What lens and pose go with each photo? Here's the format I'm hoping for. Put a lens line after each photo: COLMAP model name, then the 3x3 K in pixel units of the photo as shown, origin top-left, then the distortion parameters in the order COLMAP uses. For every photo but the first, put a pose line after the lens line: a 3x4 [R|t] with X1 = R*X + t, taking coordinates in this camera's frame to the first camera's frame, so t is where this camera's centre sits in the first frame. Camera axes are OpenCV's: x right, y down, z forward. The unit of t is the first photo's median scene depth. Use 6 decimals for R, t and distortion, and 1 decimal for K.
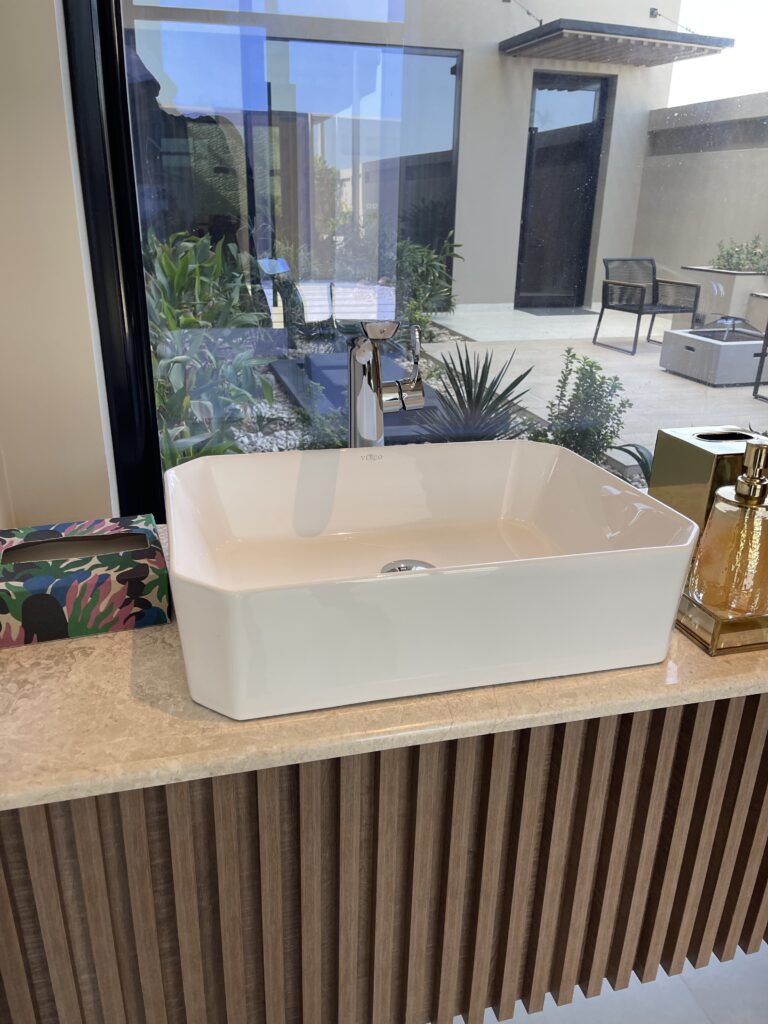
lens RADIAL K [[768.6, 0, 383.6], [0, 768.6, 511.7], [0, 0, 1]] dist [0.059765, -0.071043]
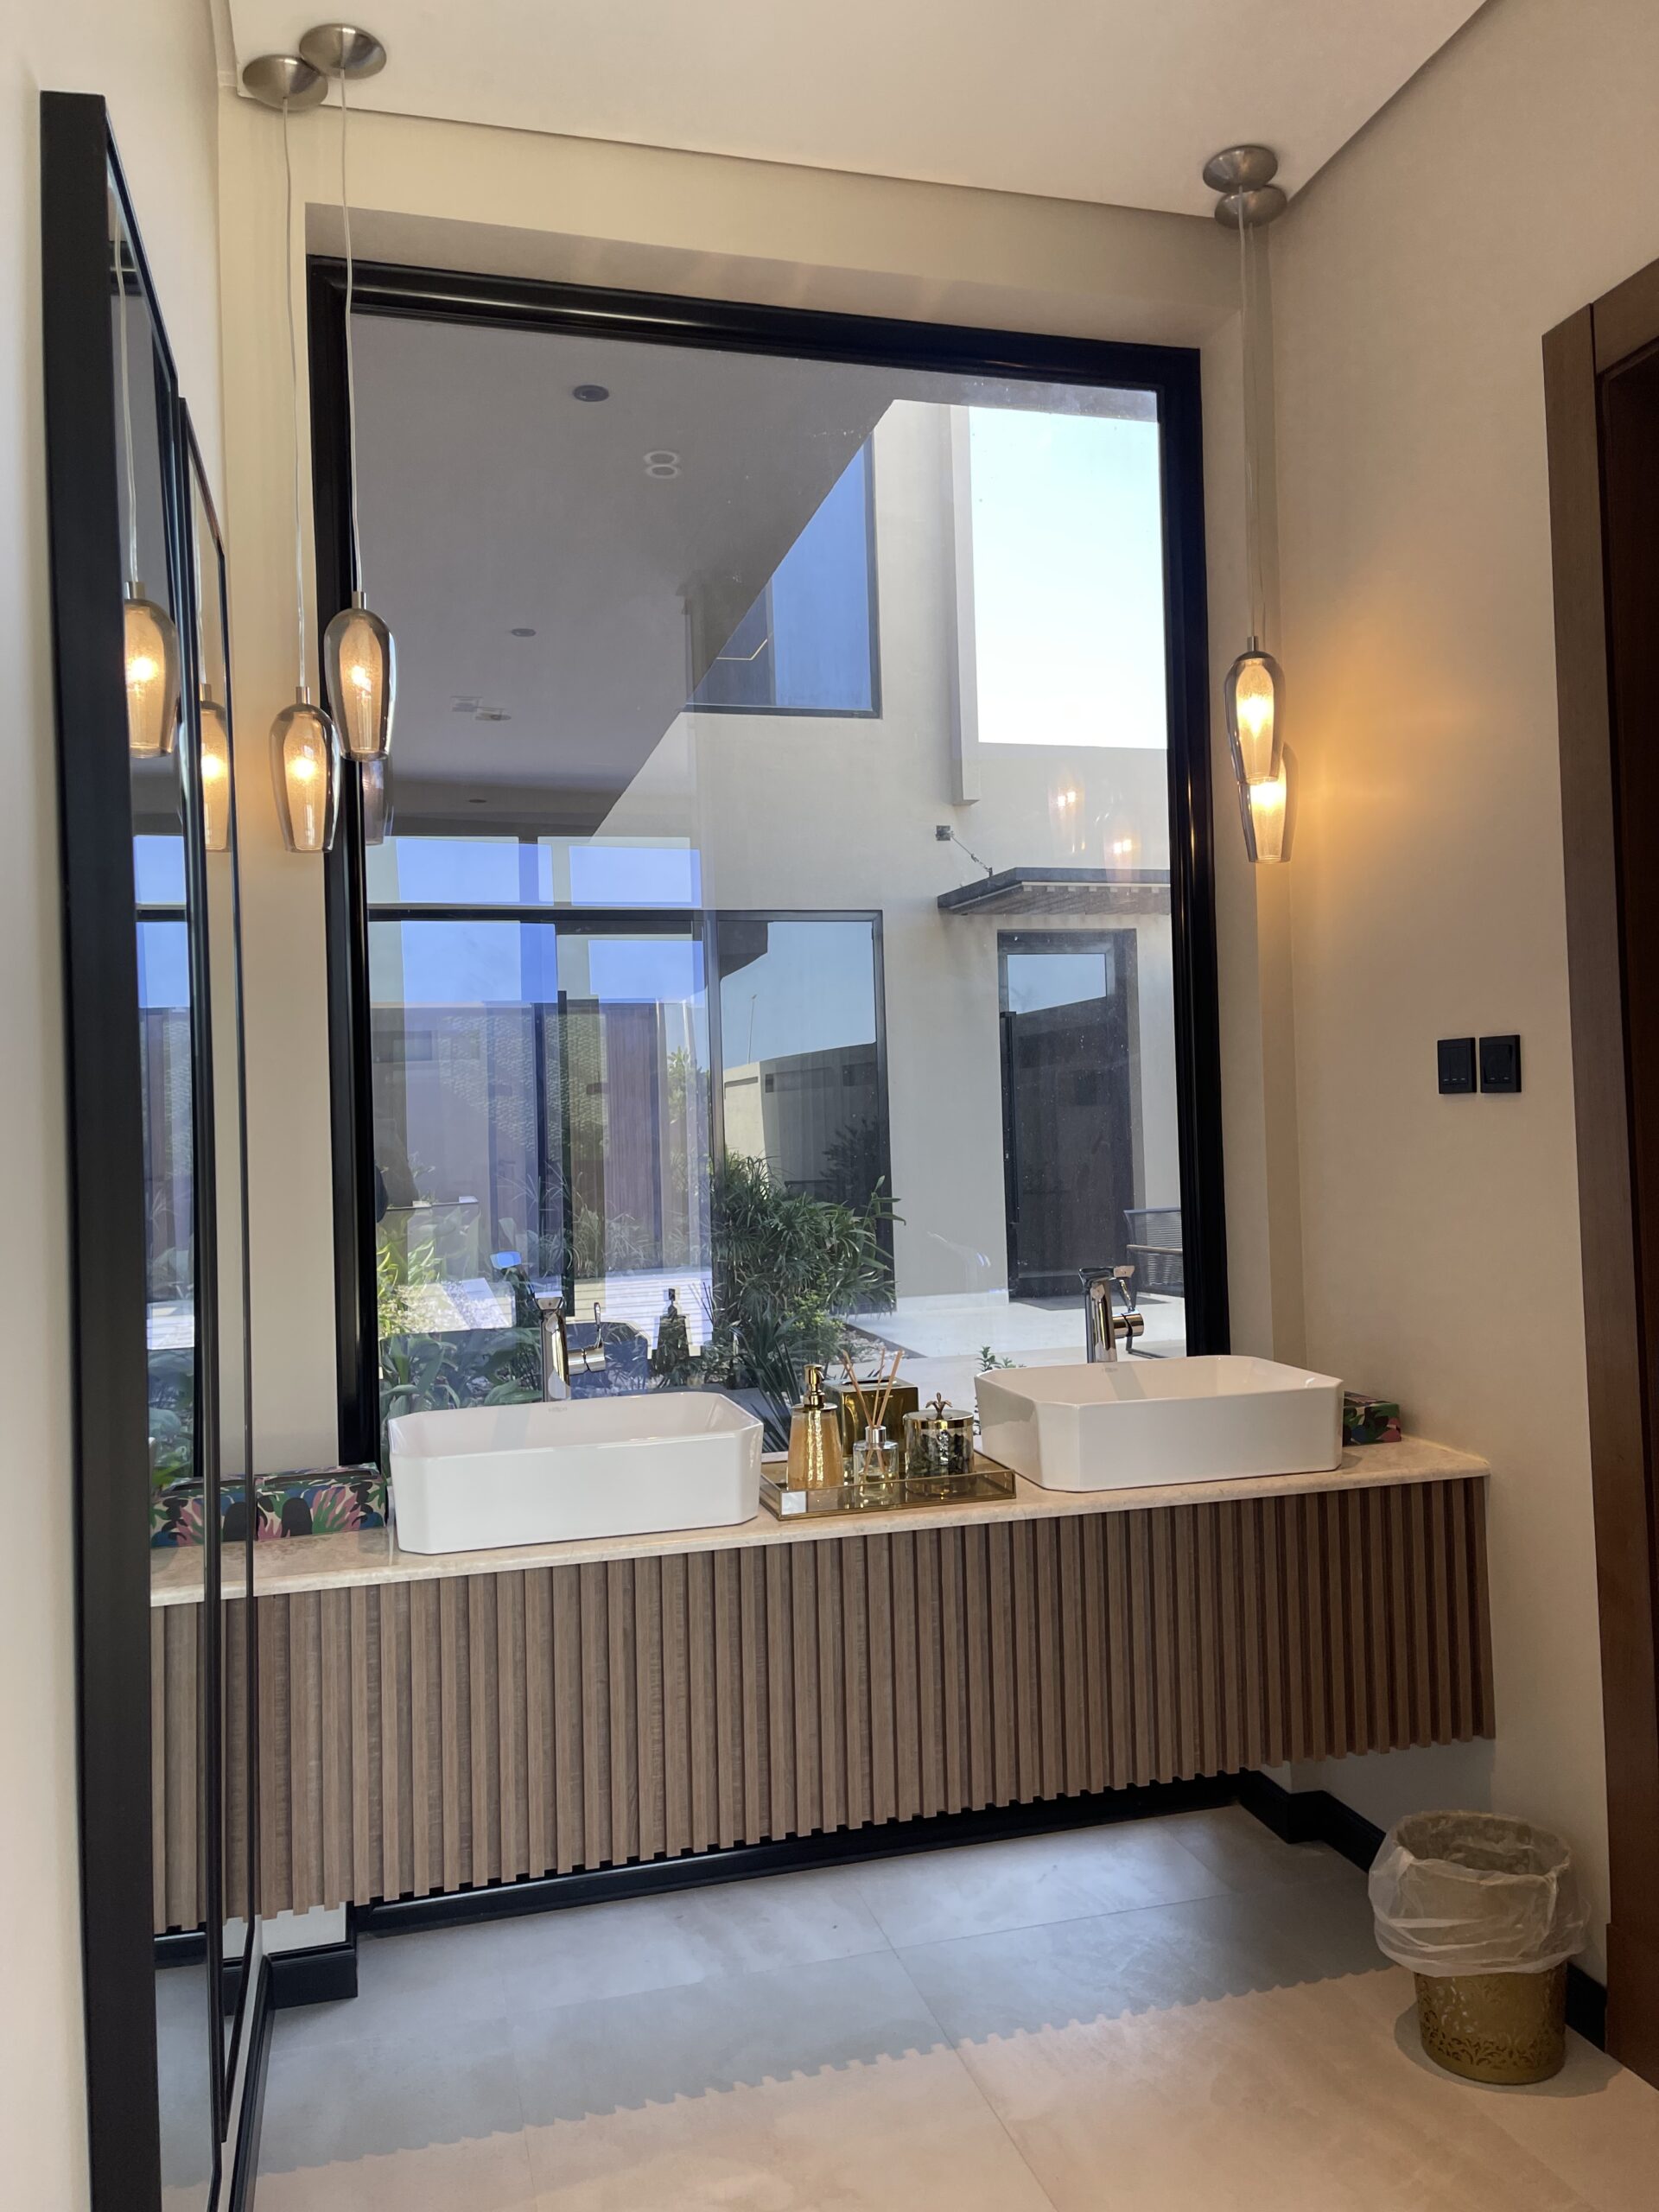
lens RADIAL K [[1660.4, 0, 828.6], [0, 1660.4, 1105.3], [0, 0, 1]] dist [0.059765, -0.071043]
pose [[0.998588, -0.053093, -0.001673, 0.057169], [0.048563, 0.925250, -0.376237, 0.064497], [0.021523, 0.375625, 0.926522, -0.208299]]
